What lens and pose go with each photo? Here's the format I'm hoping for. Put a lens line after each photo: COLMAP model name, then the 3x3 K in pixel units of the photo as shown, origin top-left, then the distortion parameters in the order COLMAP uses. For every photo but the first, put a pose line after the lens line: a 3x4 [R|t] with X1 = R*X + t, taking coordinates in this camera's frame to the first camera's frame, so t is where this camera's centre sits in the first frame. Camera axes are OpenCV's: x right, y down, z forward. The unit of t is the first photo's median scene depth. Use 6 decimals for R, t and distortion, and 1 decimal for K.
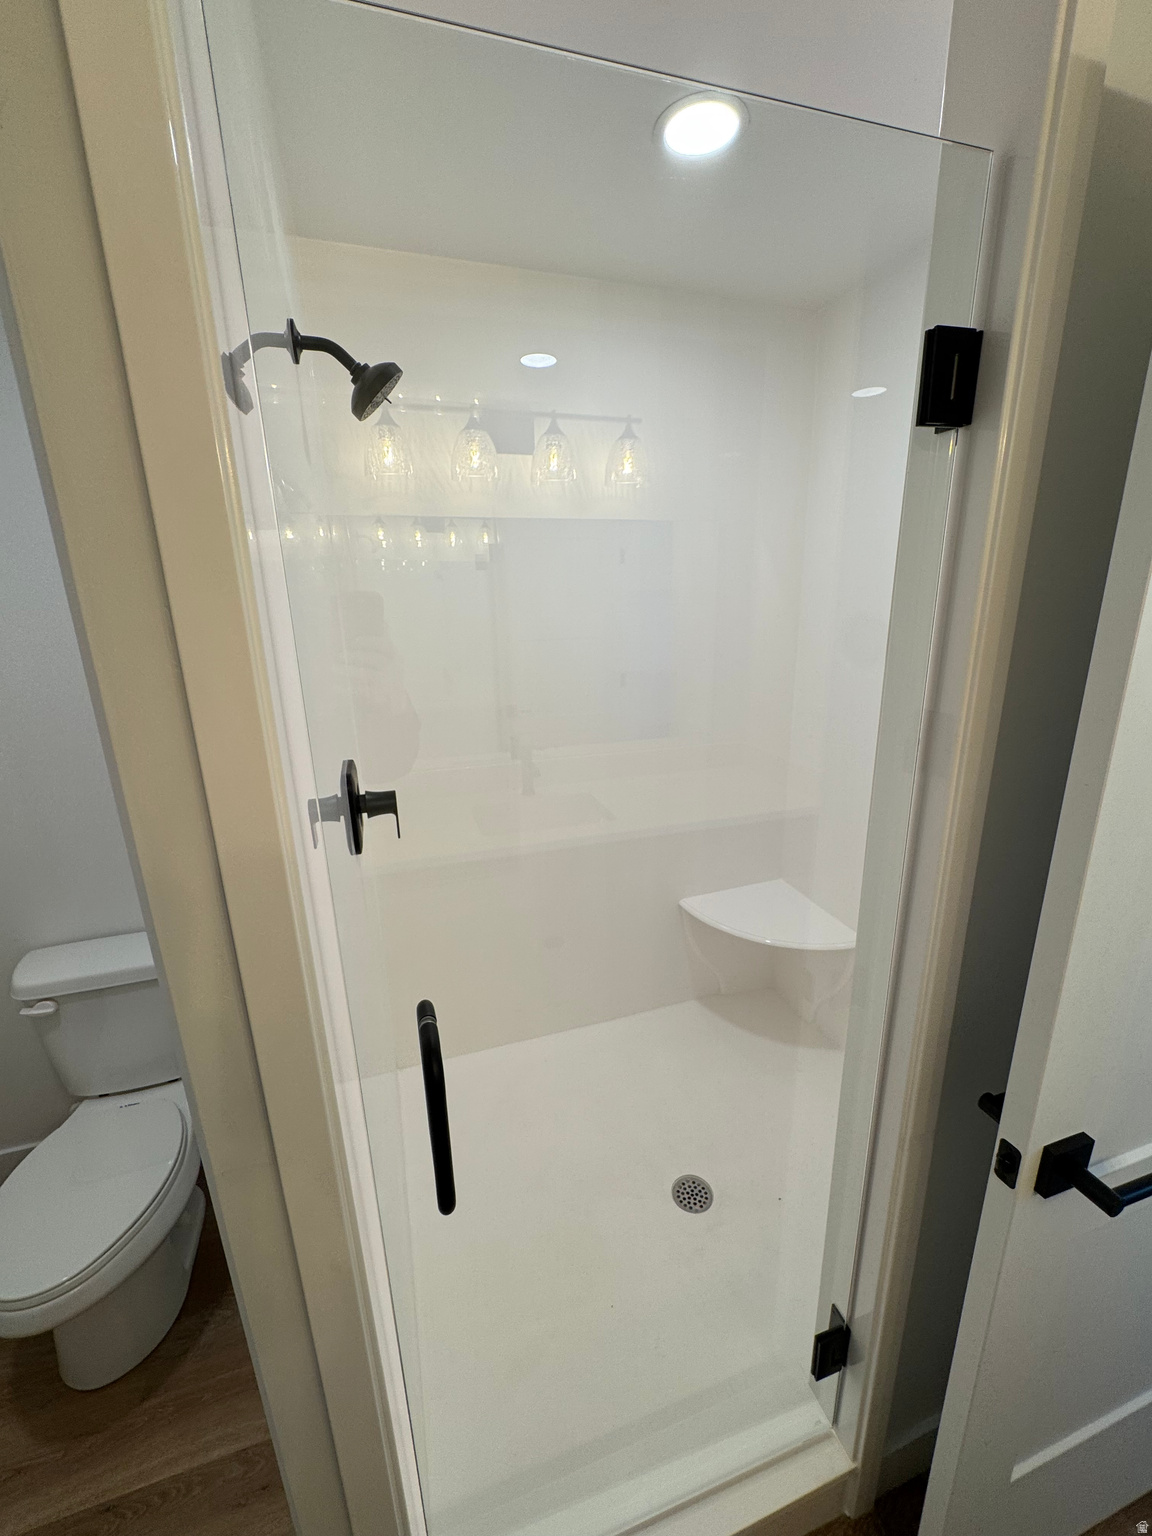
lens RADIAL K [[609.1, 0, 577.9], [0, 609.1, 779.4], [0, 0, 1]] dist [-0.002267, -0.000711]
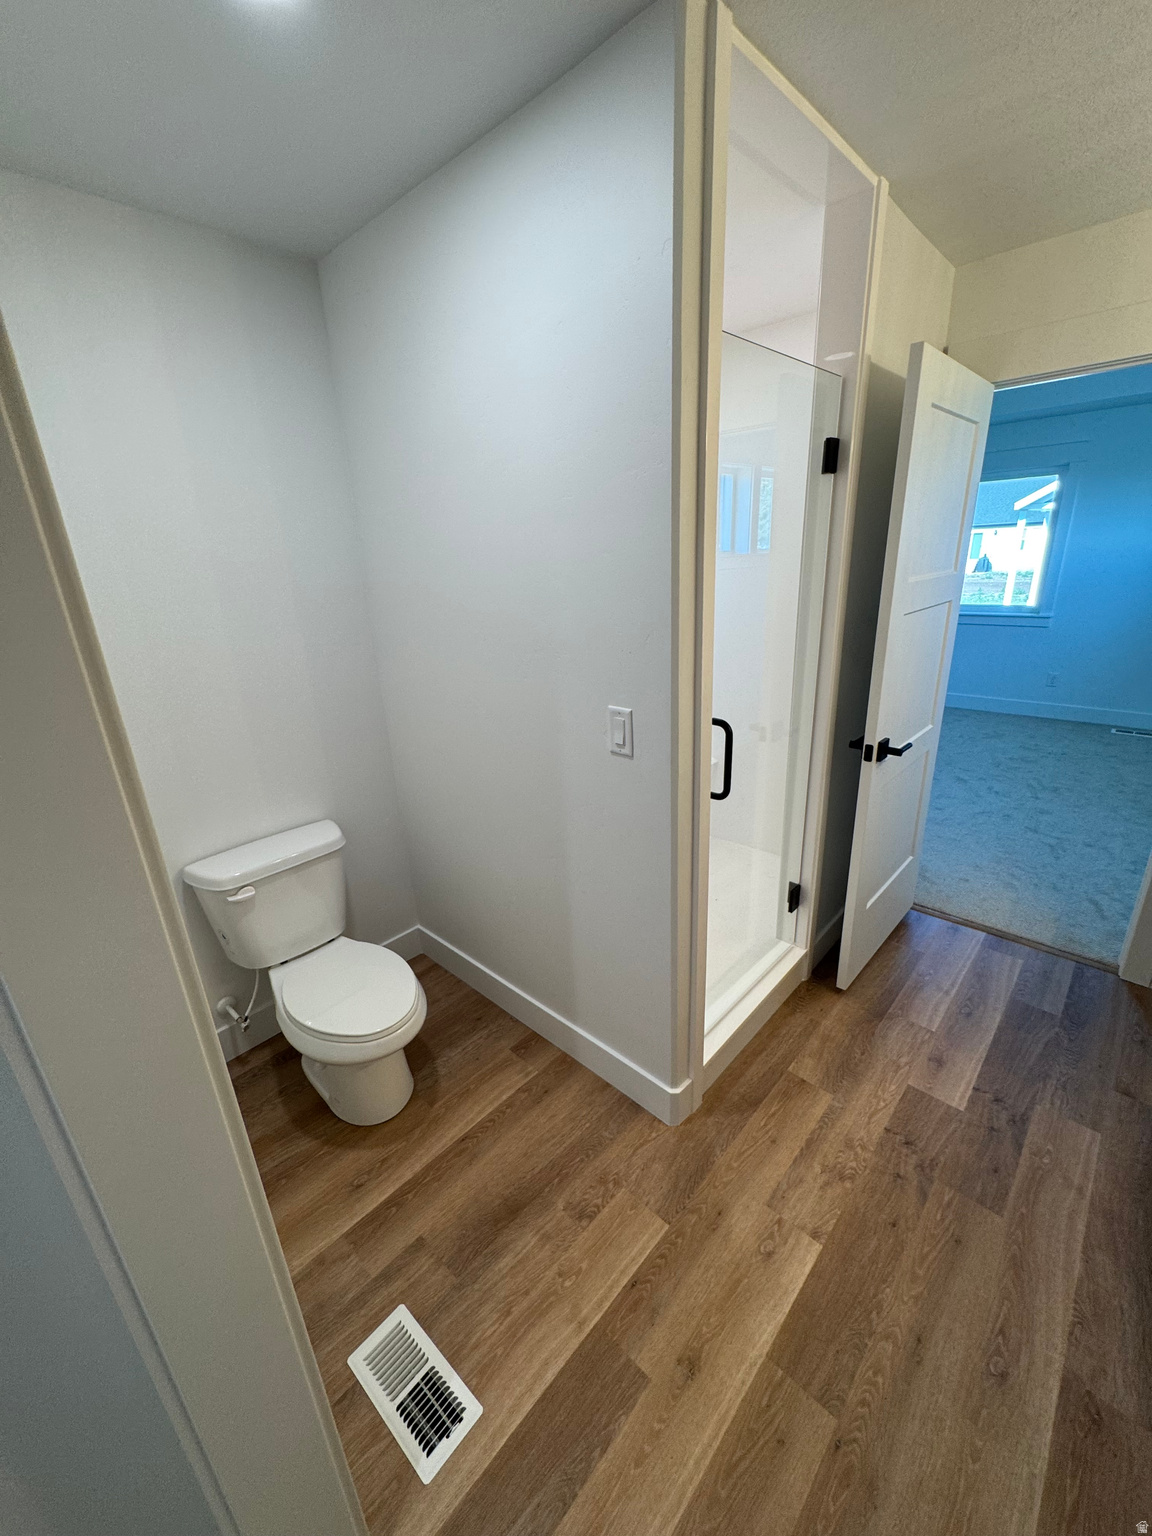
lens RADIAL K [[609.1, 0, 574.2], [0, 609.1, 773.2], [0, 0, 1]] dist [-0.002267, -0.000711]
pose [[0.880030, -0.183497, 0.438037, -1.111286], [0.156613, 0.982876, 0.097092, 0.172418], [-0.448353, -0.016842, 0.893698, -0.559578]]
